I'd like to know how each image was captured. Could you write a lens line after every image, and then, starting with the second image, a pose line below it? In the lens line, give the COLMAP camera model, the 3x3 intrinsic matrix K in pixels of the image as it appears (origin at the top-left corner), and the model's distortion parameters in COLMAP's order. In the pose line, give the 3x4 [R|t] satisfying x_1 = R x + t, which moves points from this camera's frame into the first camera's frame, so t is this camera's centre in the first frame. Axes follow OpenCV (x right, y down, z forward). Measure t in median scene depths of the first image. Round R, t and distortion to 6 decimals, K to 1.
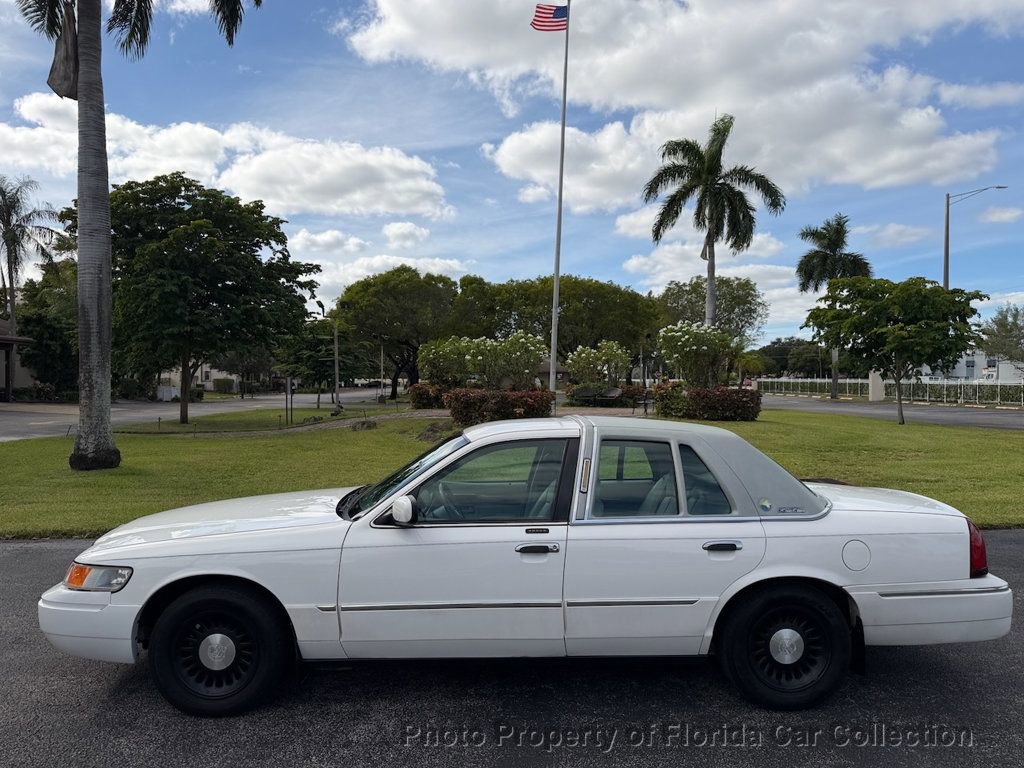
lens RADIAL K [[720.4, 0, 512.0], [0, 720.4, 384.0], [0, 0, 1]] dist [0.002752, -0.007266]
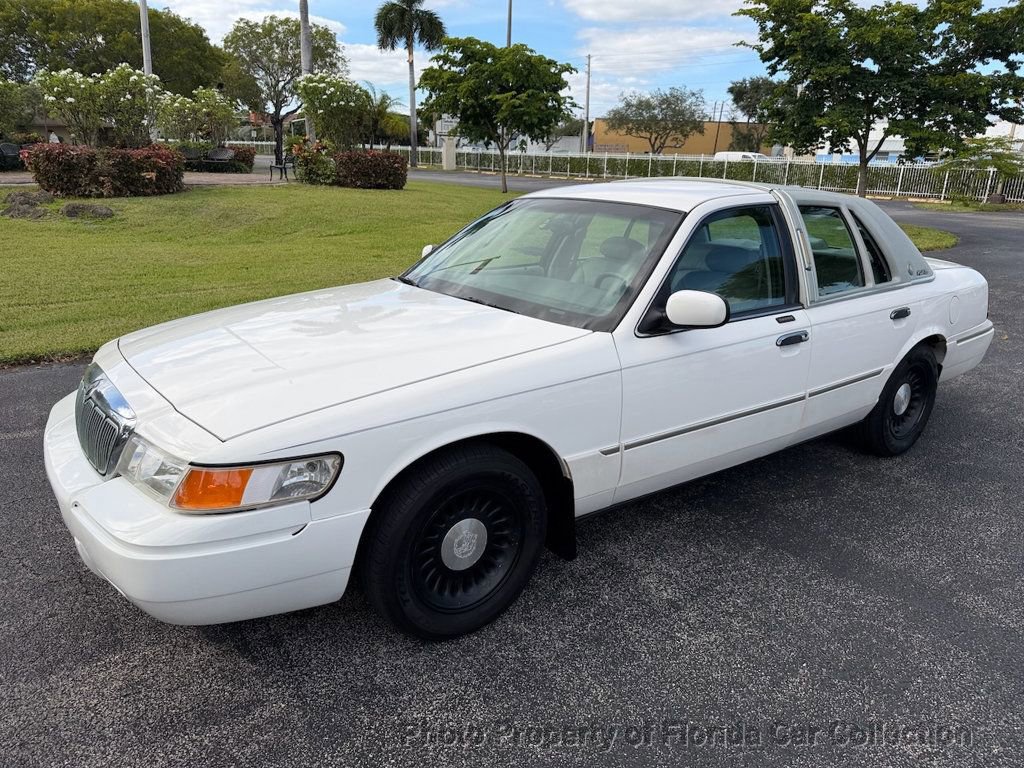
lens RADIAL K [[727.4, 0, 512.0], [0, 727.4, 384.0], [0, 0, 1]] dist [0.043758, -0.054261]
pose [[0.823470, -0.148383, 0.547612, -0.099051], [-0.025921, 0.954347, 0.297572, 0.004652], [-0.566767, -0.259237, 0.782030, 0.068709]]
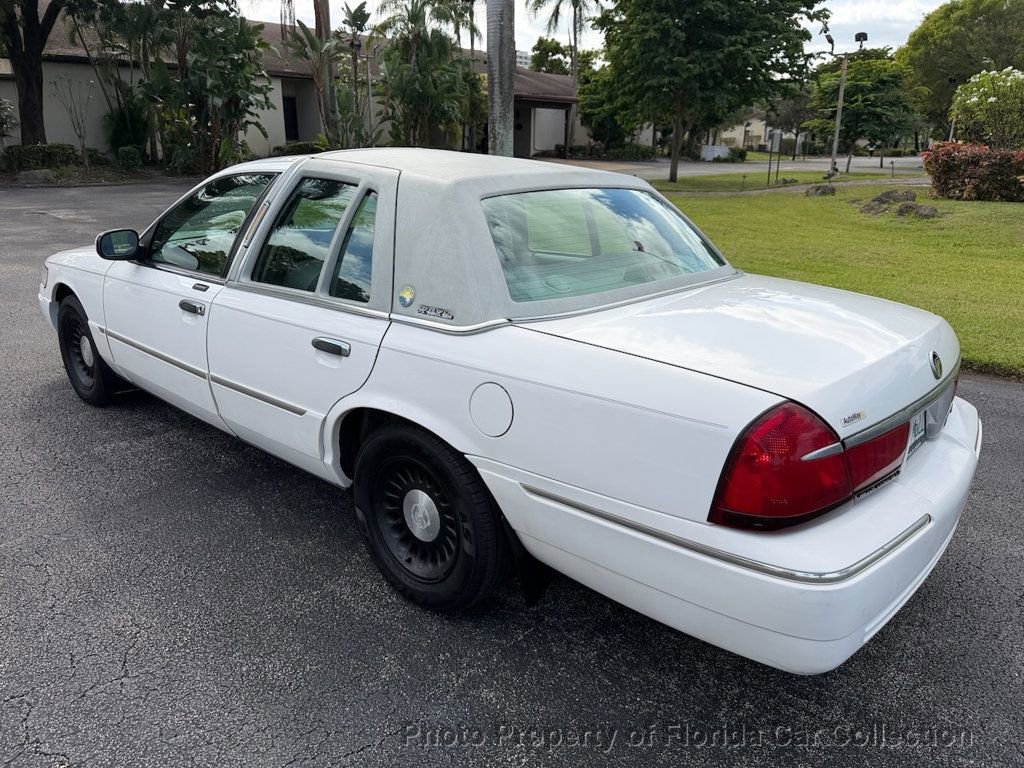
lens RADIAL K [[730.9, 0, 512.0], [0, 730.9, 384.0], [0, 0, 1]] dist [0.001804, -0.008972]
pose [[0.718532, 0.220934, -0.659469, 0.120122], [-0.006163, 0.950188, 0.311616, 0.006518], [0.695467, -0.219842, 0.684102, 0.089934]]
